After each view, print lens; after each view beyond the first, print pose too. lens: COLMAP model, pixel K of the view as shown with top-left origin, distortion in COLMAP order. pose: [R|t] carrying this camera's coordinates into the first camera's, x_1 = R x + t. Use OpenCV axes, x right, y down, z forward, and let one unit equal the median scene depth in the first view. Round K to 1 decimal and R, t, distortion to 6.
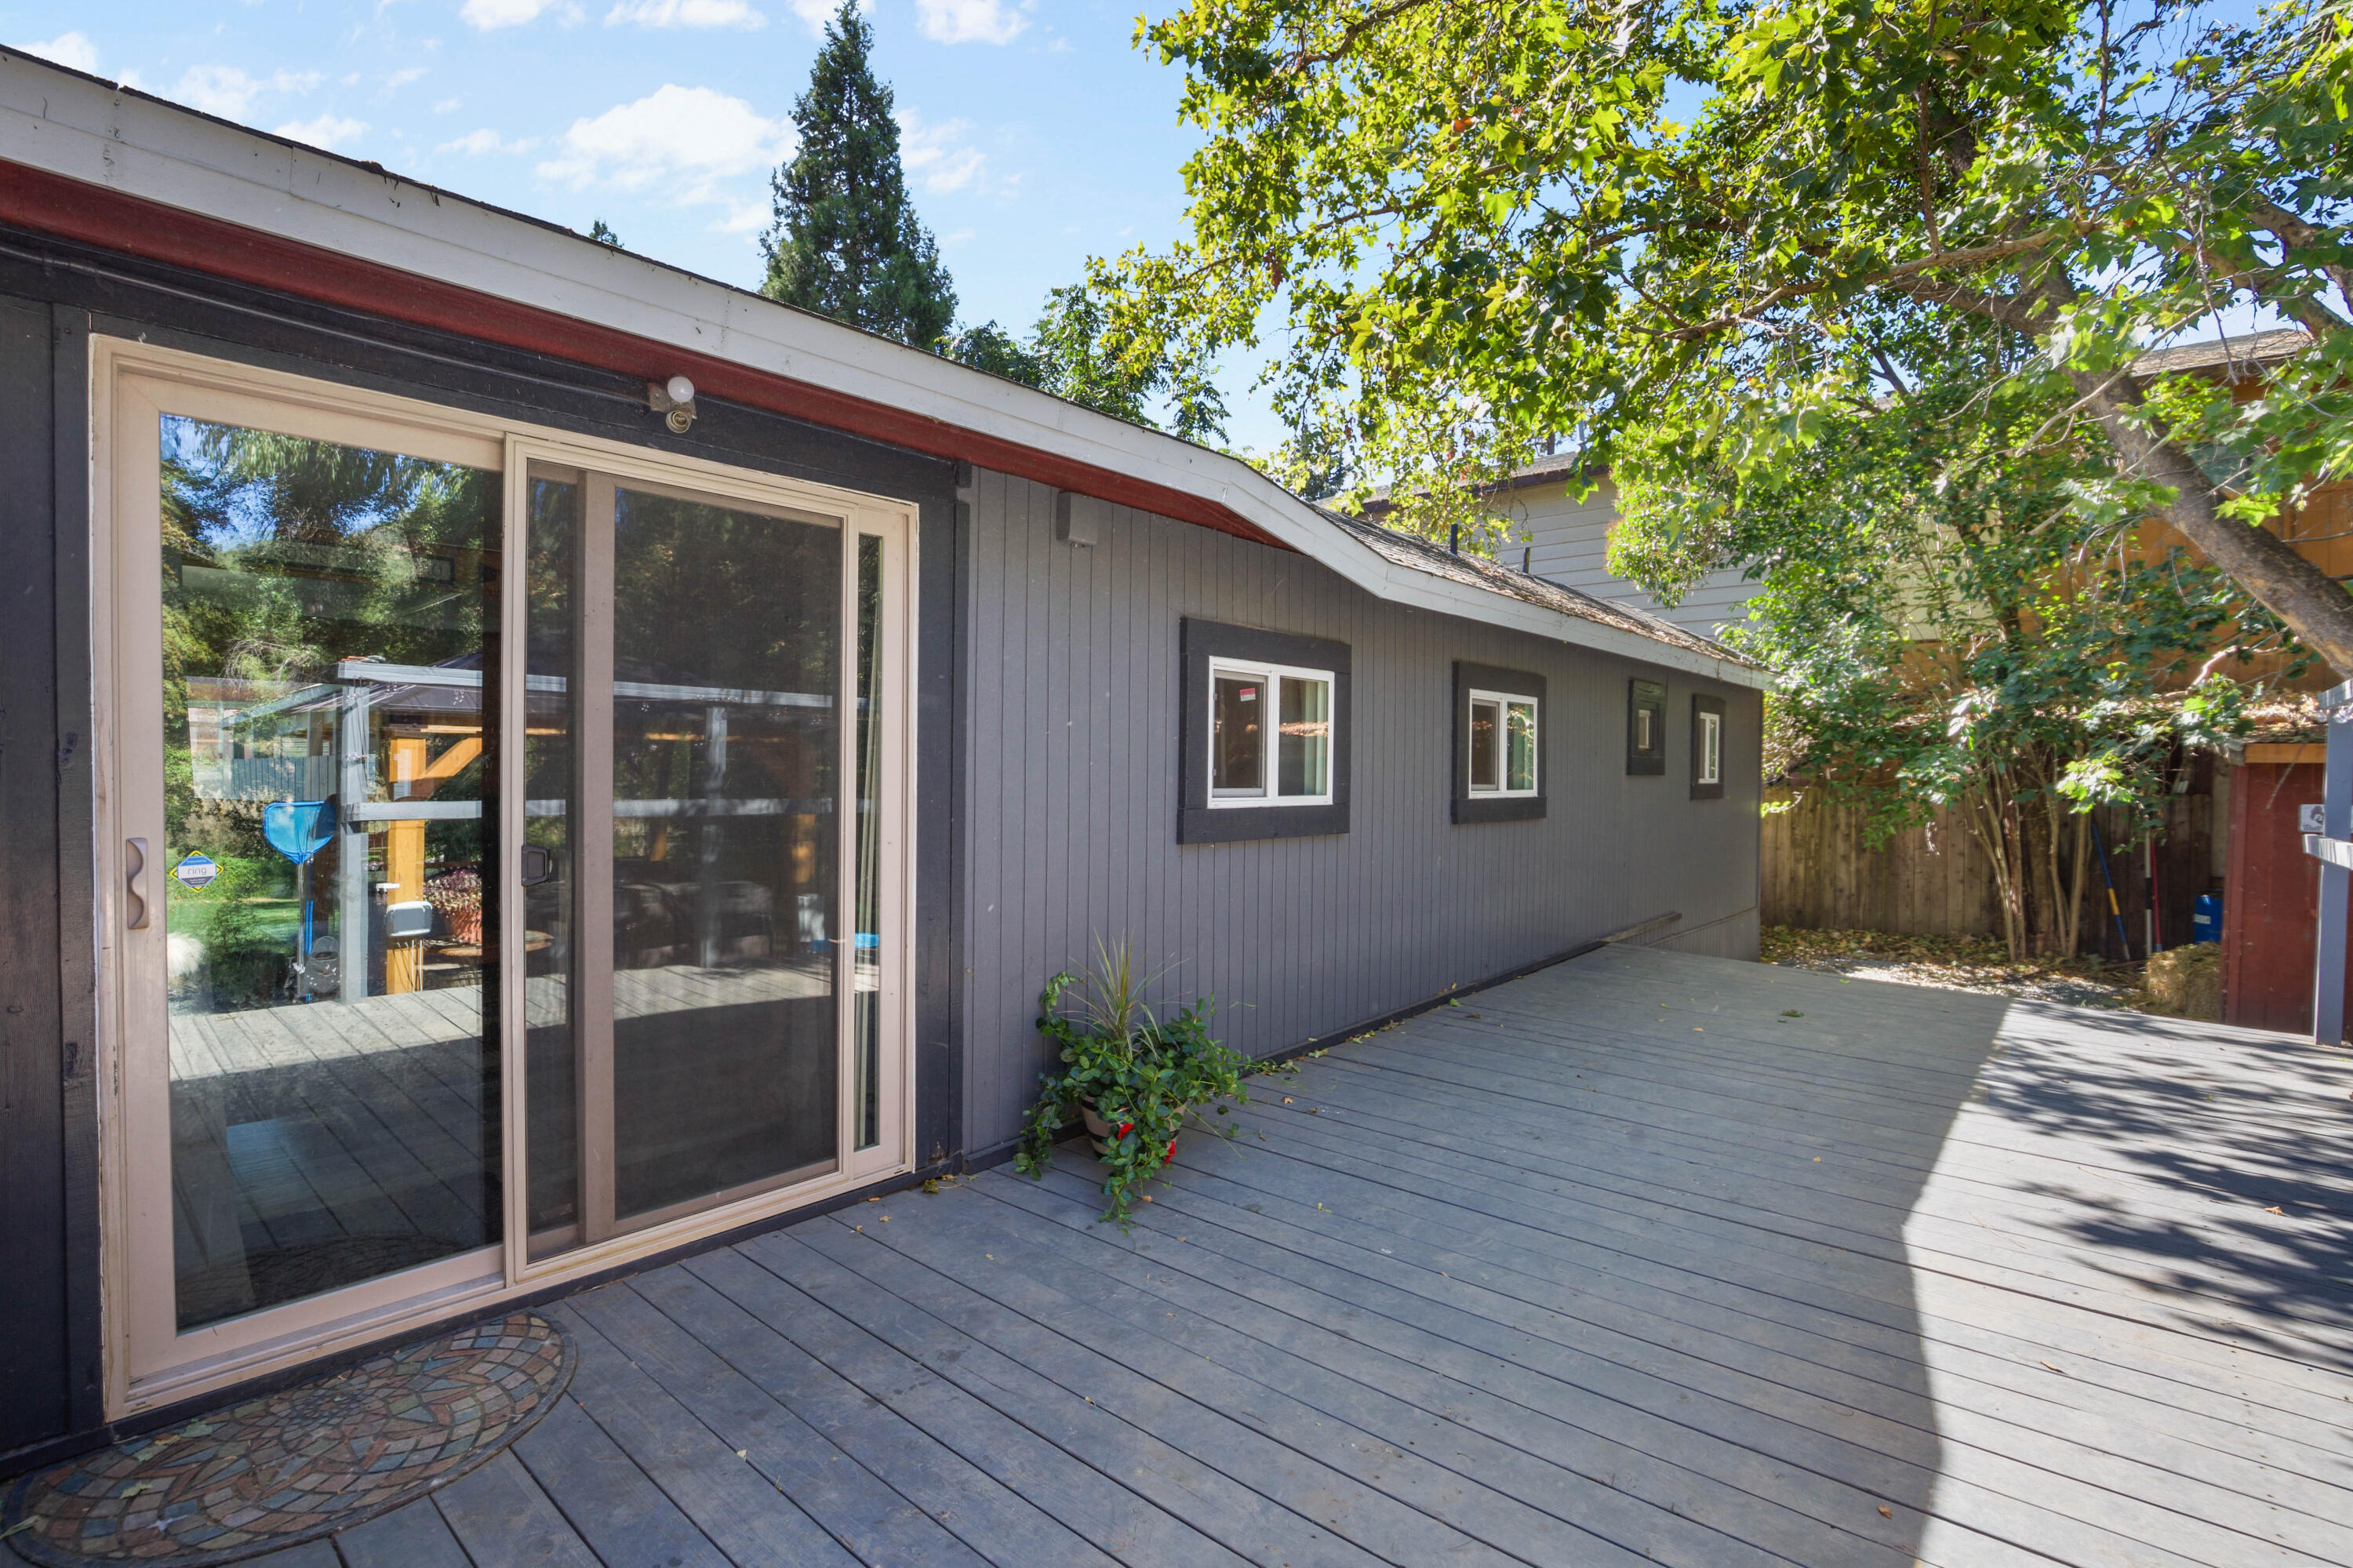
lens RADIAL K [[1082.2, 0, 1176.5], [0, 1082.2, 784.0], [0, 0, 1]] dist [-0.028571, -0.000009]
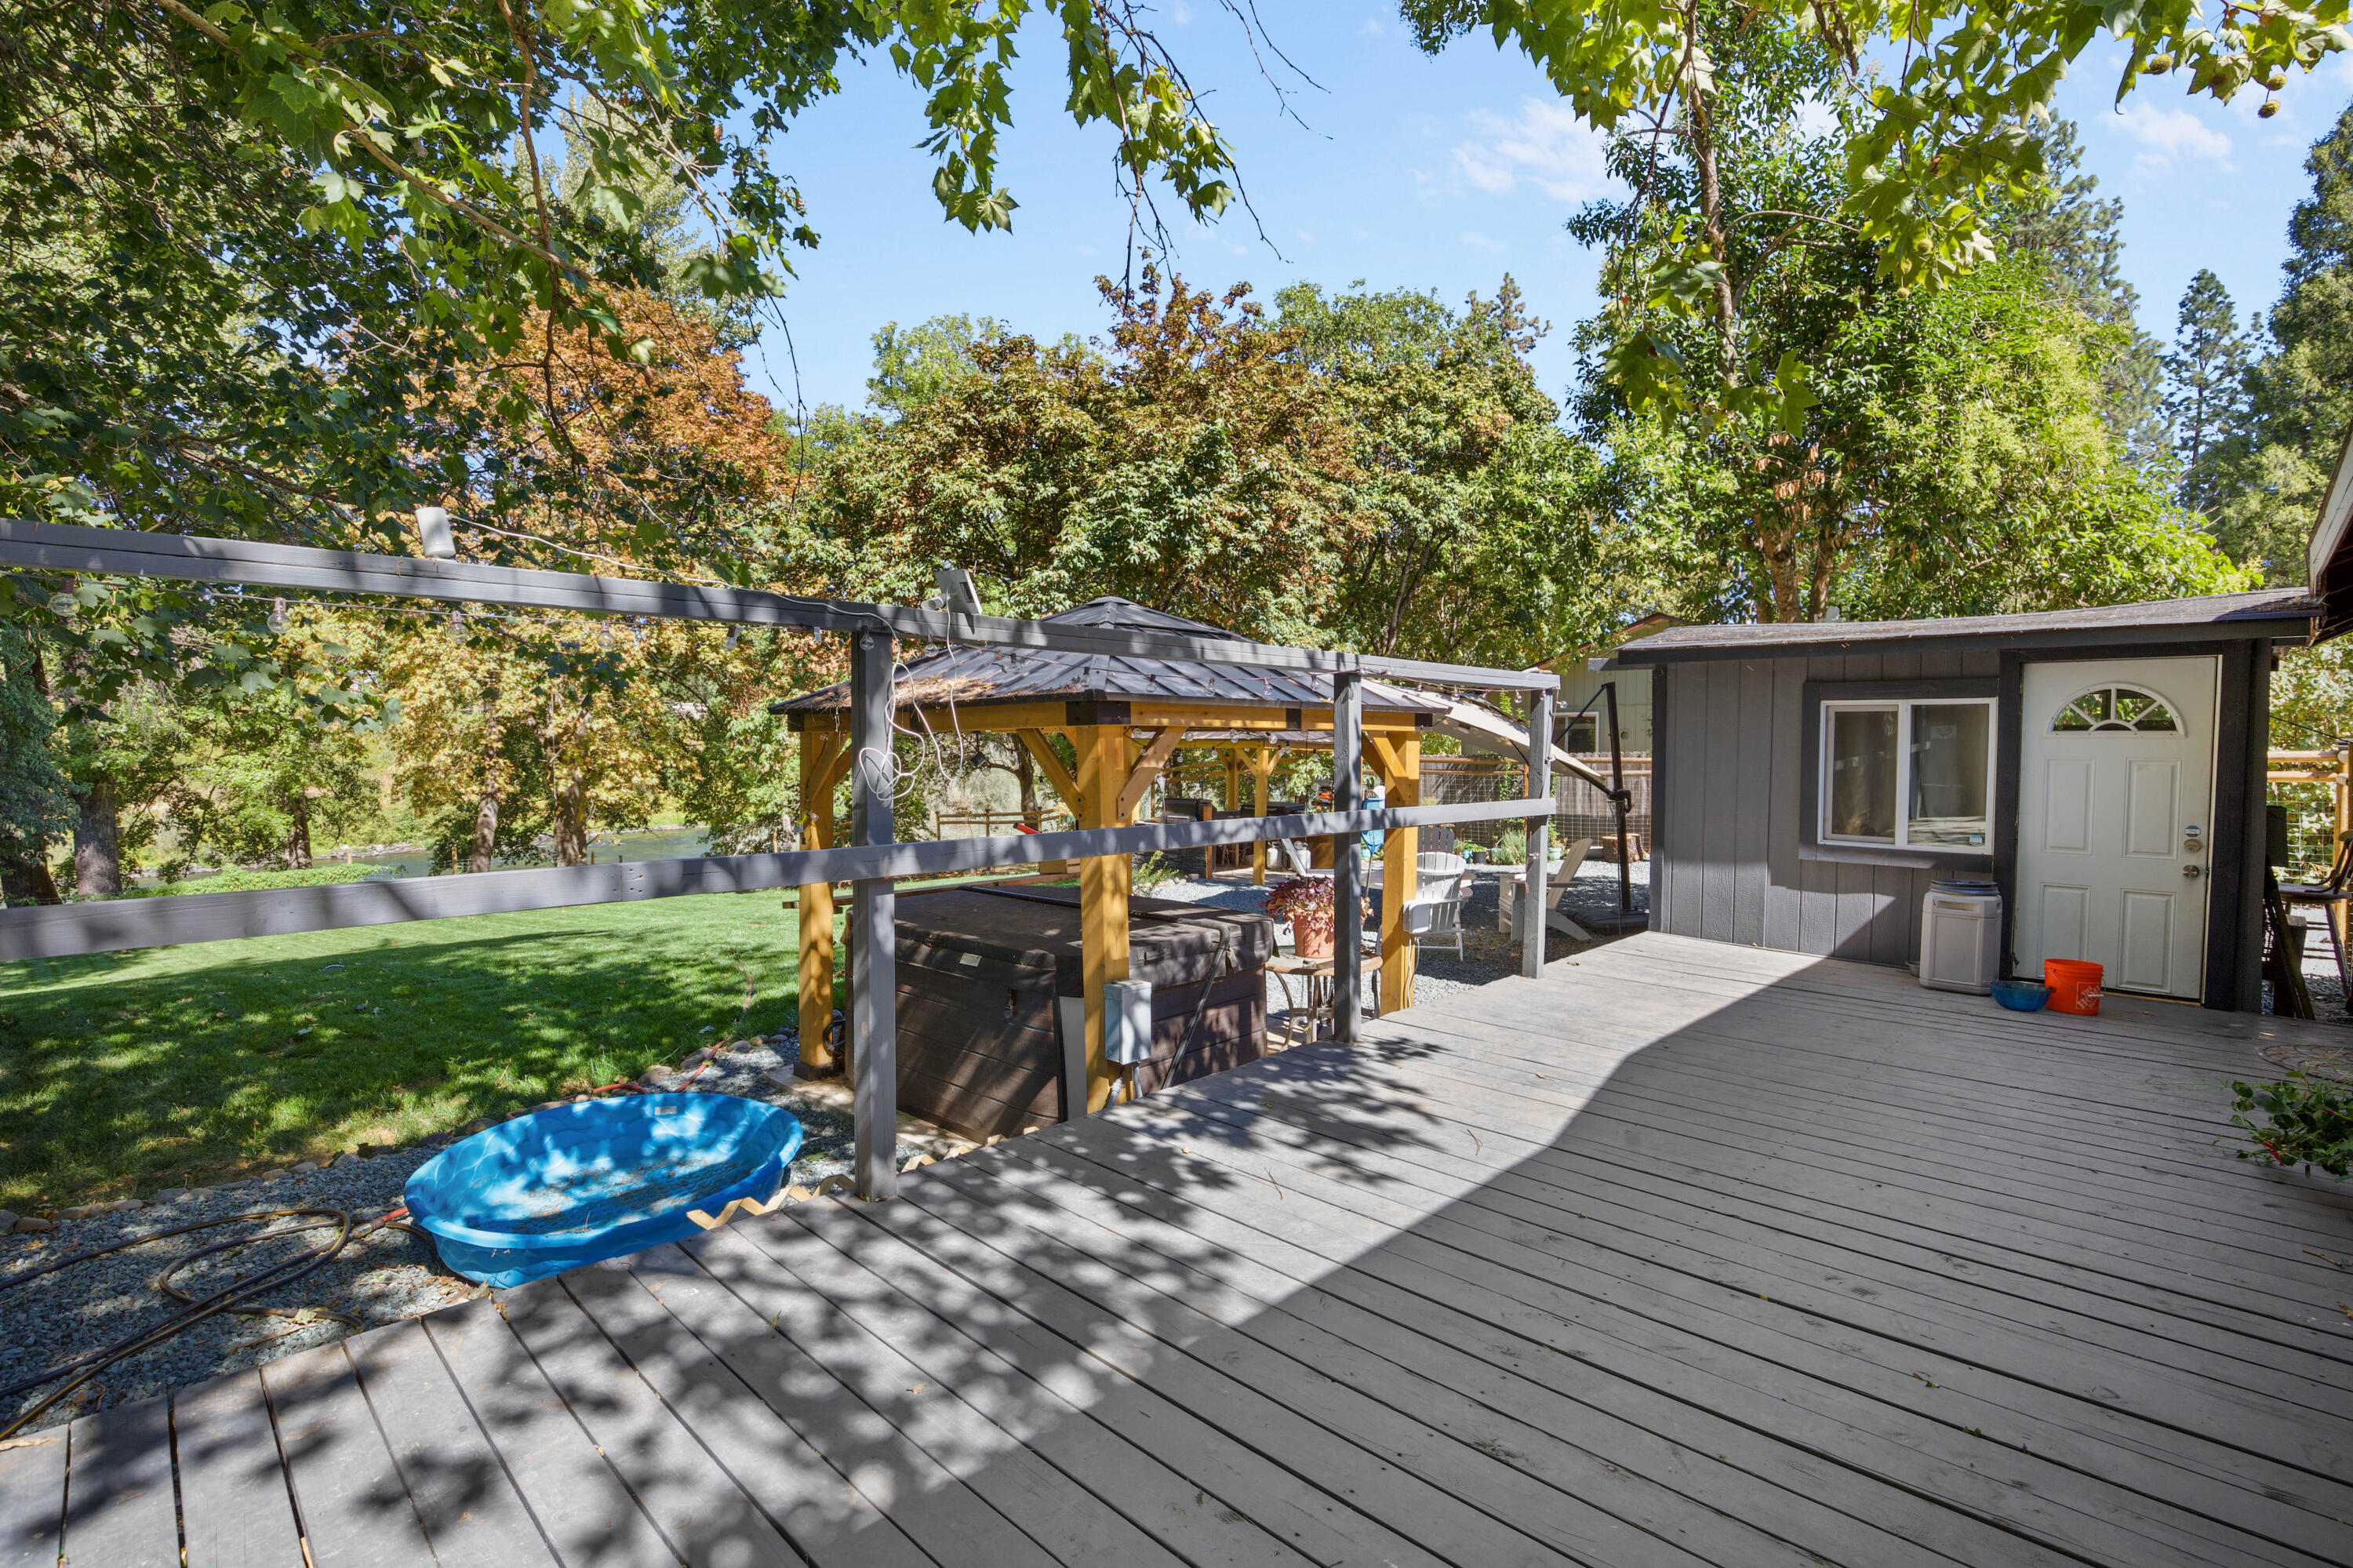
lens RADIAL K [[1082.2, 0, 1176.5], [0, 1082.2, 784.0], [0, 0, 1]] dist [-0.028571, -0.000009]
pose [[-0.997811, -0.014489, 0.064520, 0.974324], [-0.010918, 0.998407, 0.055359, -0.040442], [-0.065220, 0.054534, -0.996380, 2.081260]]
